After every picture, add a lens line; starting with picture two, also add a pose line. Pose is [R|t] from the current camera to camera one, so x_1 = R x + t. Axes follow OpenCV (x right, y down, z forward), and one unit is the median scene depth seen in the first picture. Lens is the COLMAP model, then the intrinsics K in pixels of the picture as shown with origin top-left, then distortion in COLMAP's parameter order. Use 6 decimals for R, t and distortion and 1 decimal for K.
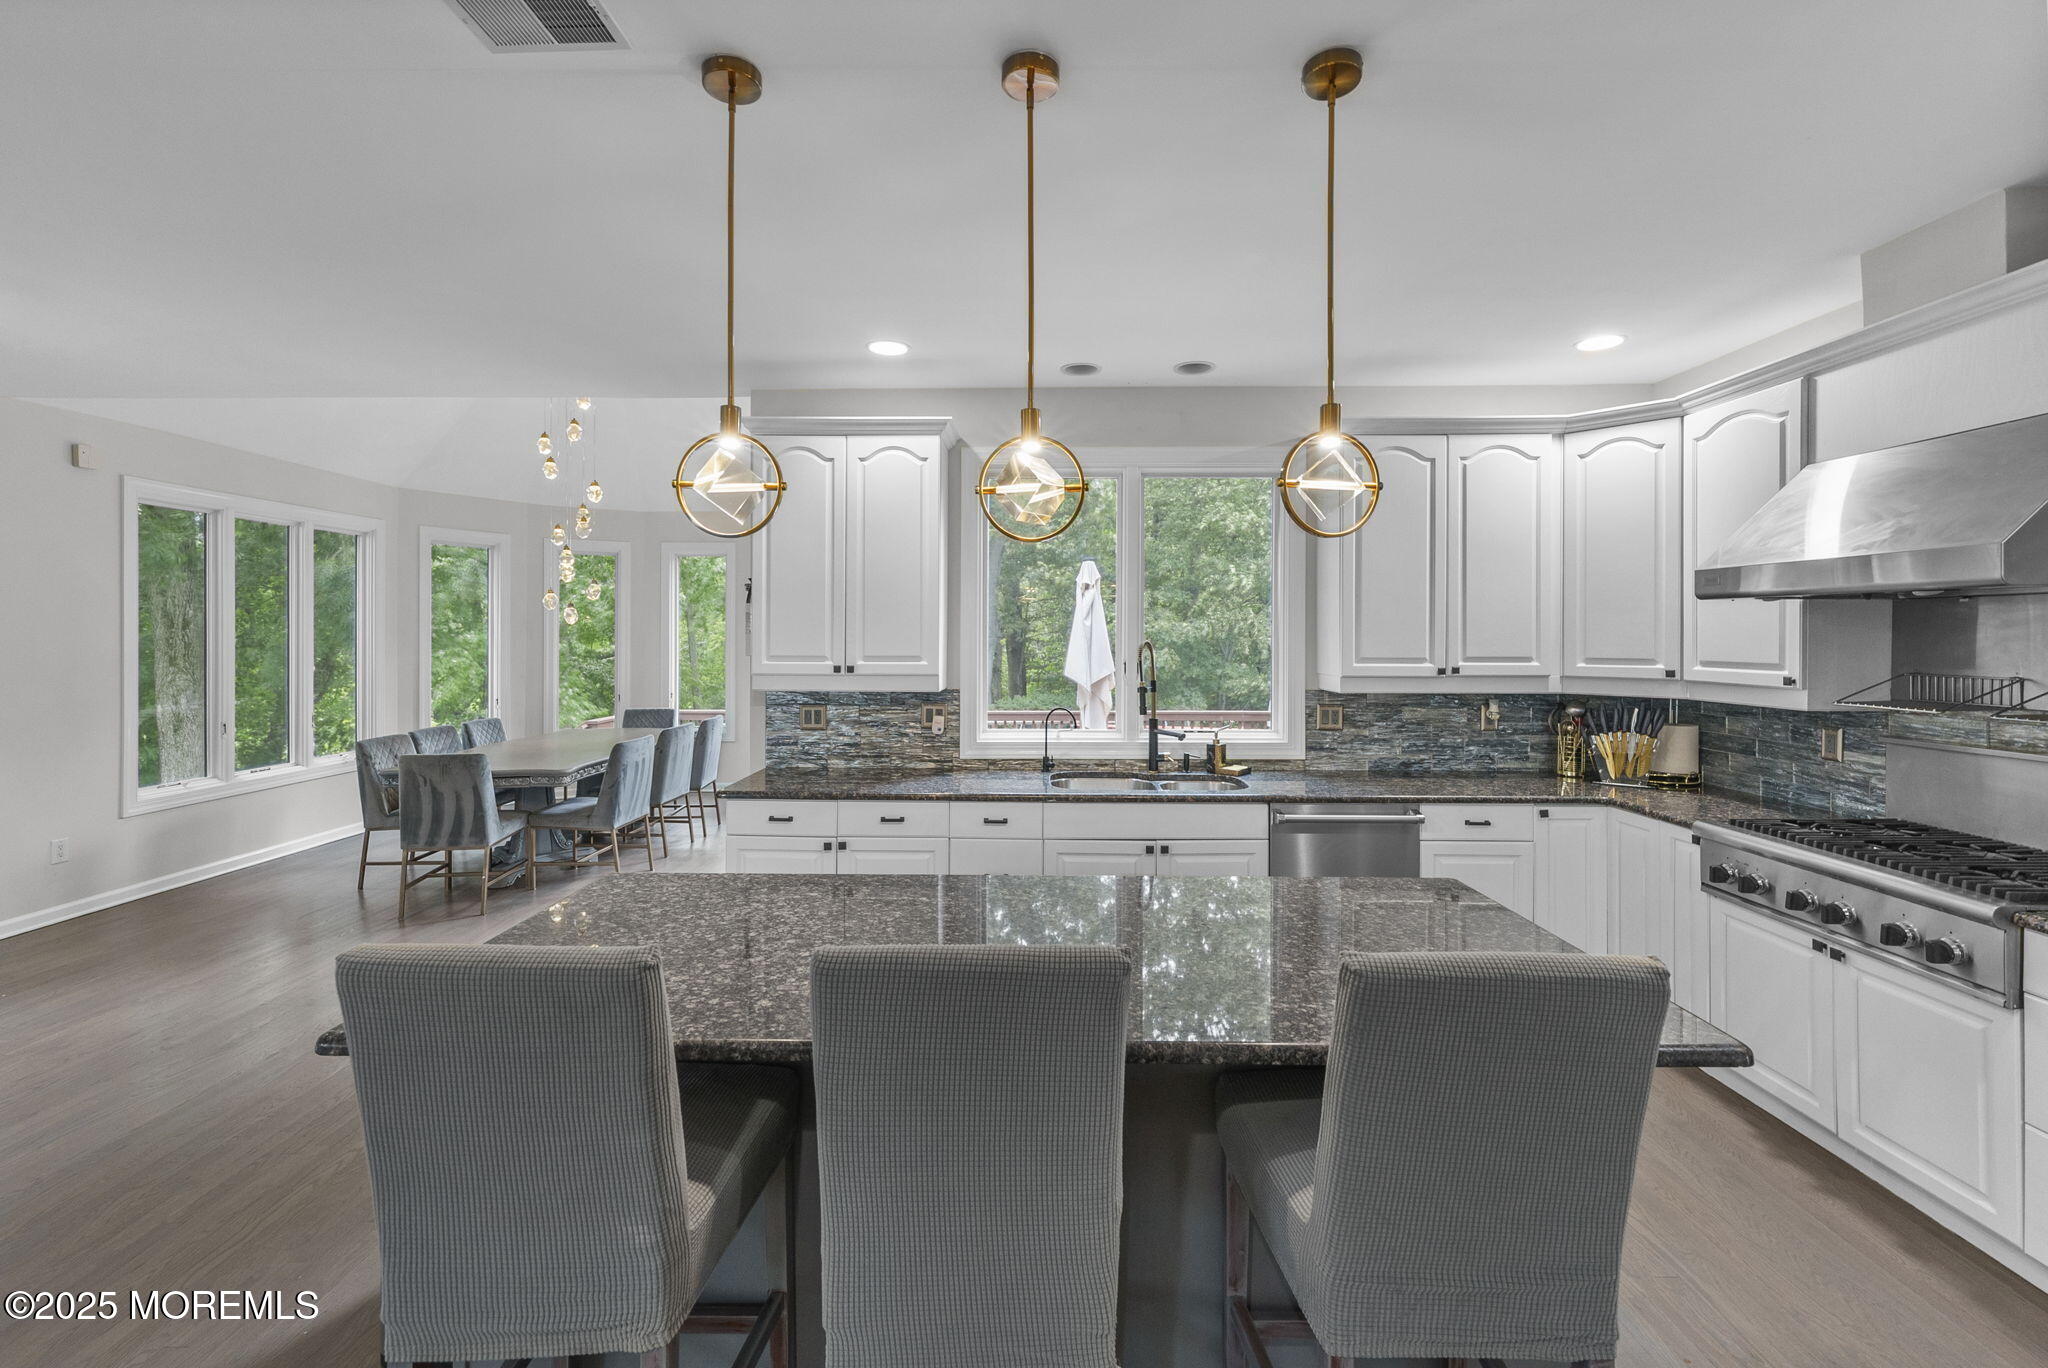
lens RADIAL K [[853.9, 0, 1025.5], [0, 853.9, 641.0], [0, 0, 1]] dist [0.001514, 0.000009]
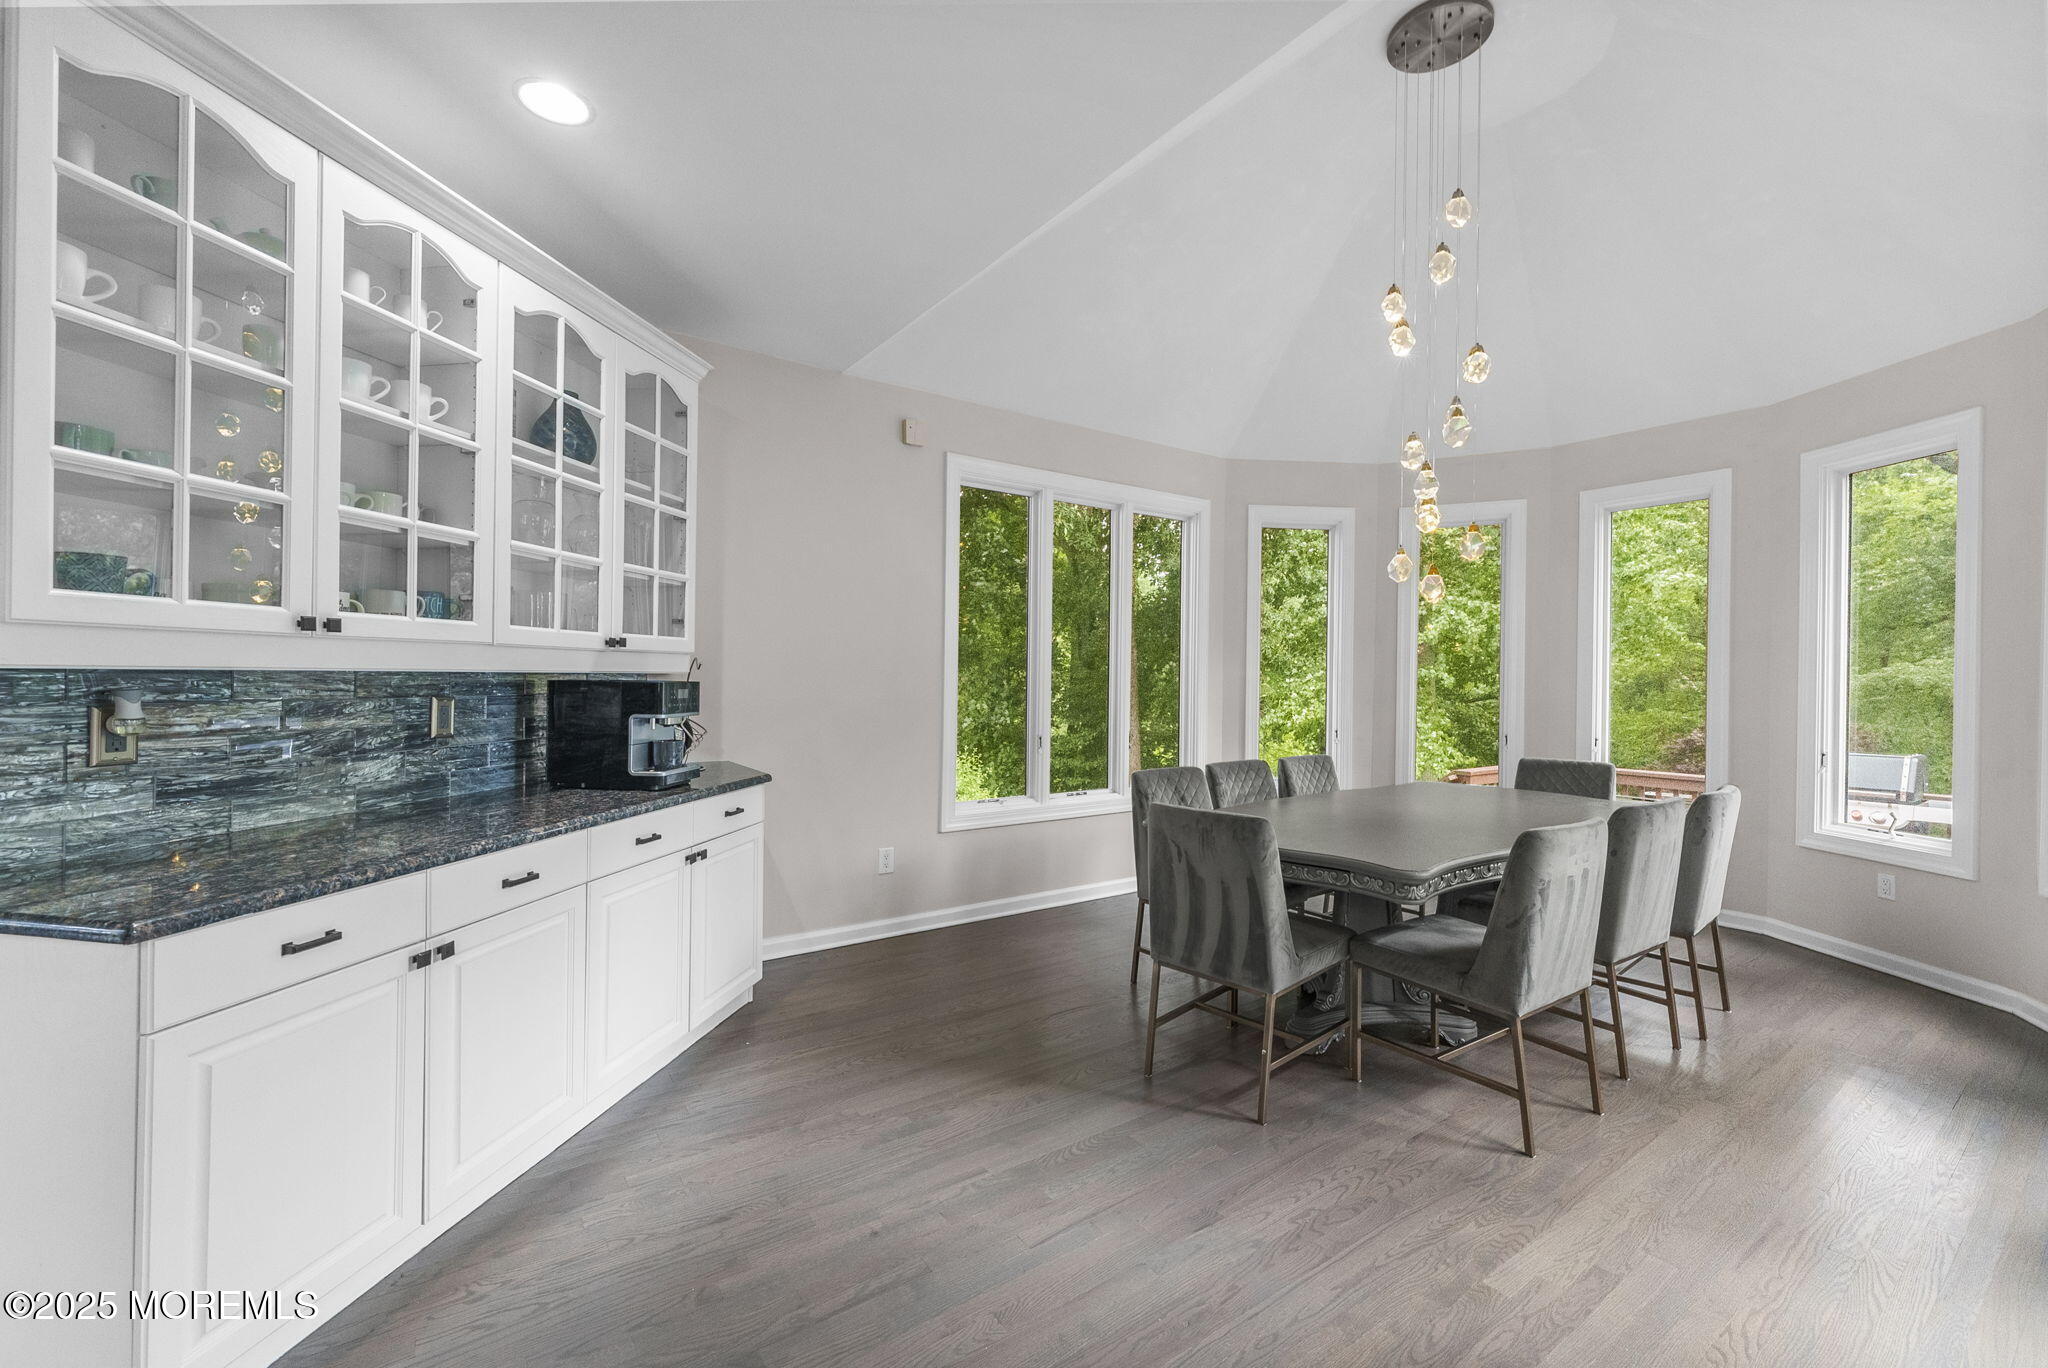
lens RADIAL K [[841.6, 0, 1018.7], [0, 841.6, 676.8], [0, 0, 1]] dist [-0.006709, -0.000255]
pose [[0.579844, 0.001812, -0.814726, -0.279999], [-0.014459, 0.999863, -0.008067, 0.047361], [0.814599, 0.016457, 0.579791, 0.534886]]
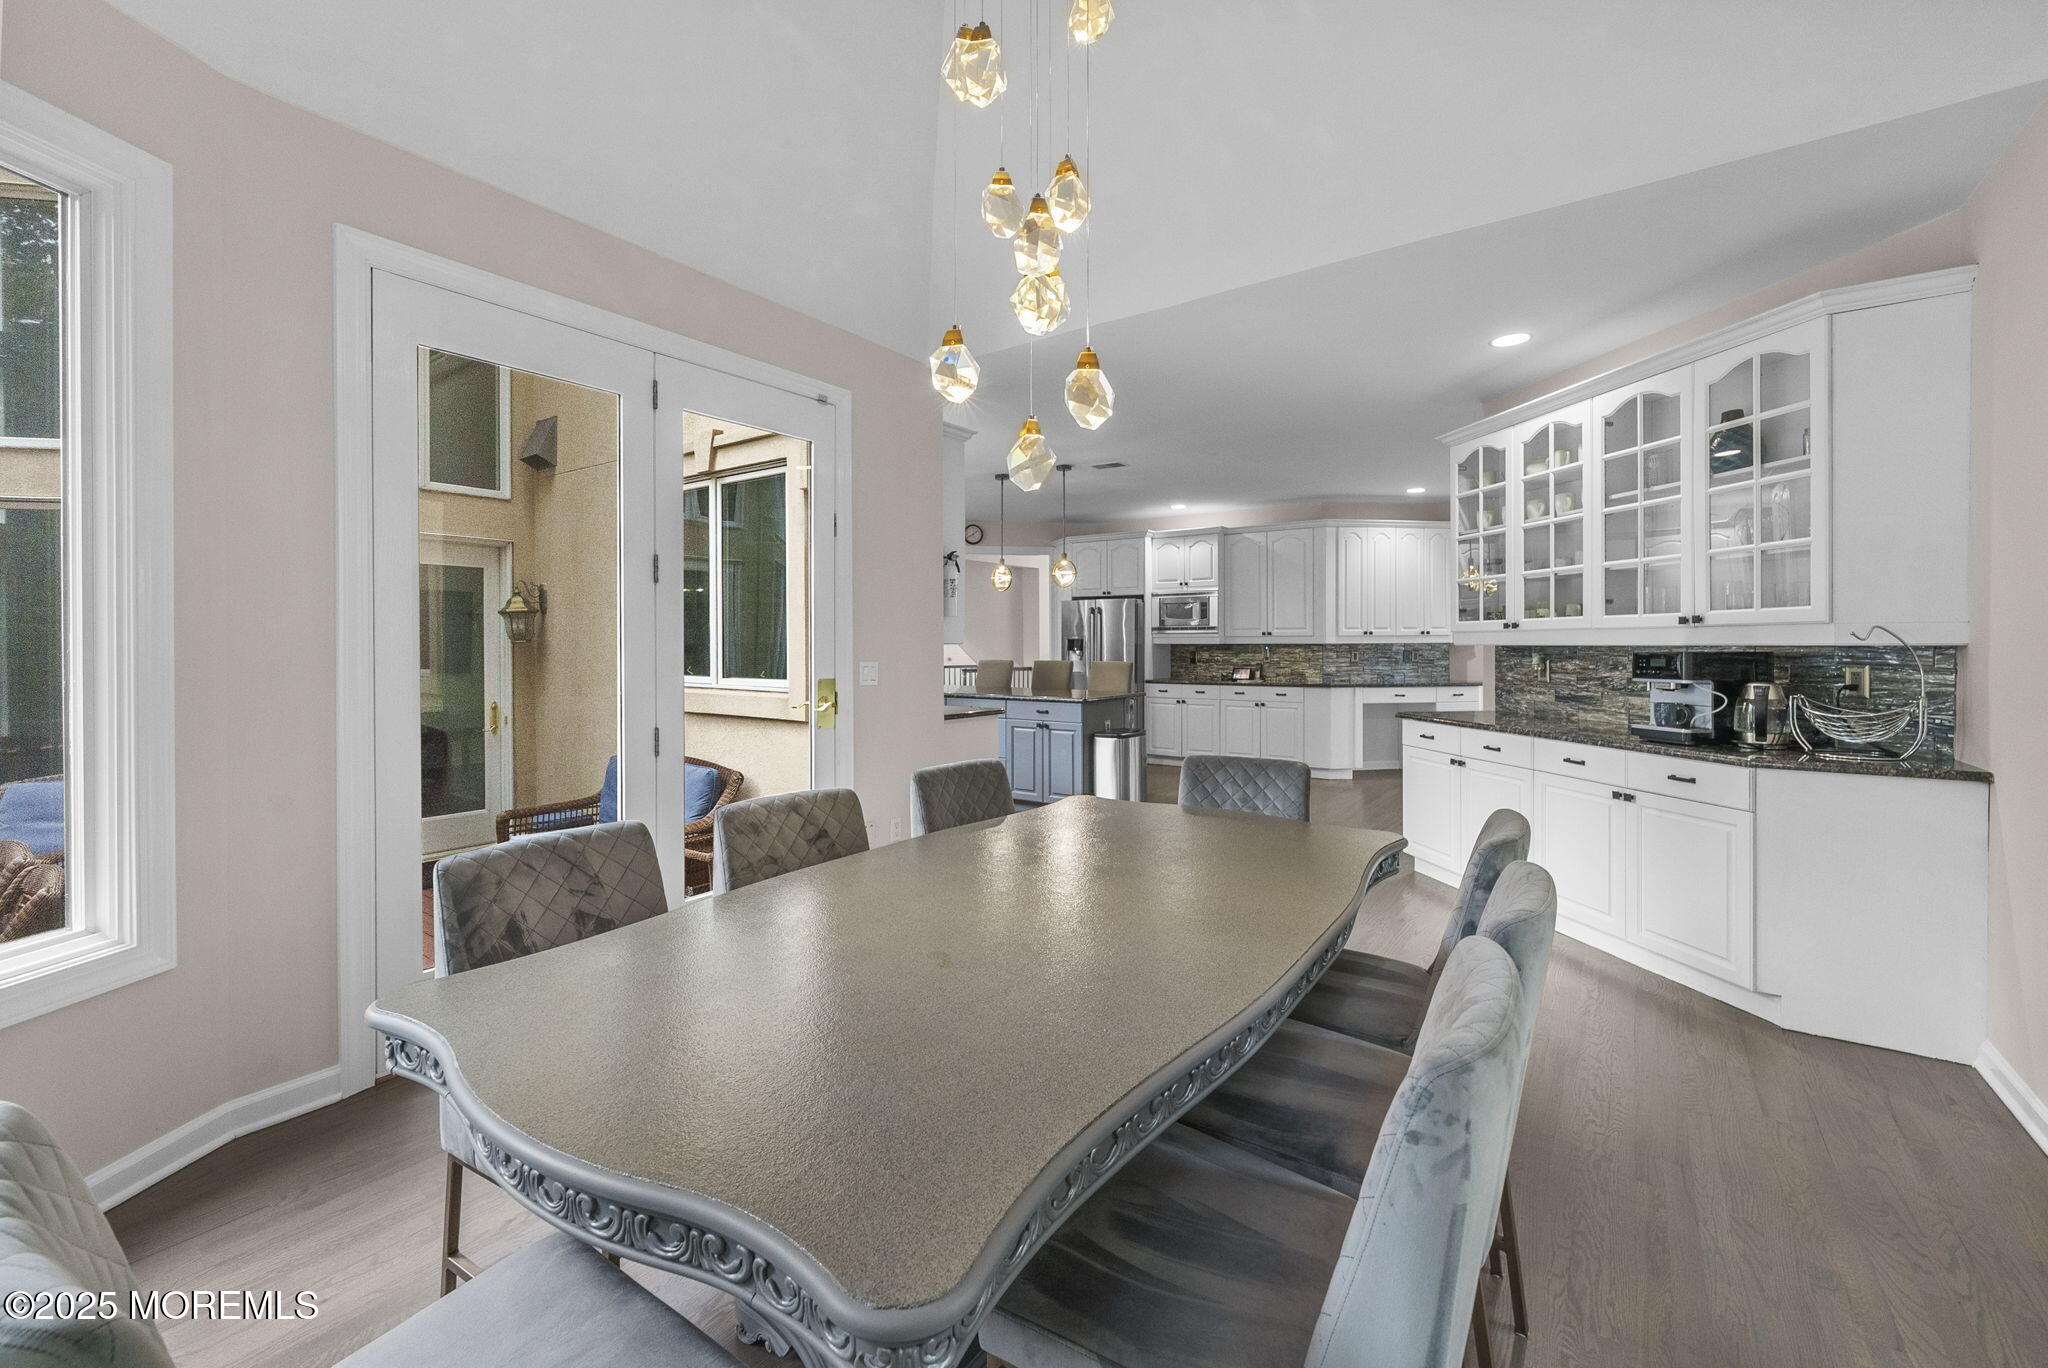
lens RADIAL K [[841.6, 0, 1018.7], [0, 841.6, 676.8], [0, 0, 1]] dist [-0.006709, -0.000255]
pose [[-0.819359, -0.029148, 0.572540, -1.195690], [-0.002373, 0.998870, 0.047458, 0.033595], [-0.573276, 0.037526, -0.818502, 2.119117]]
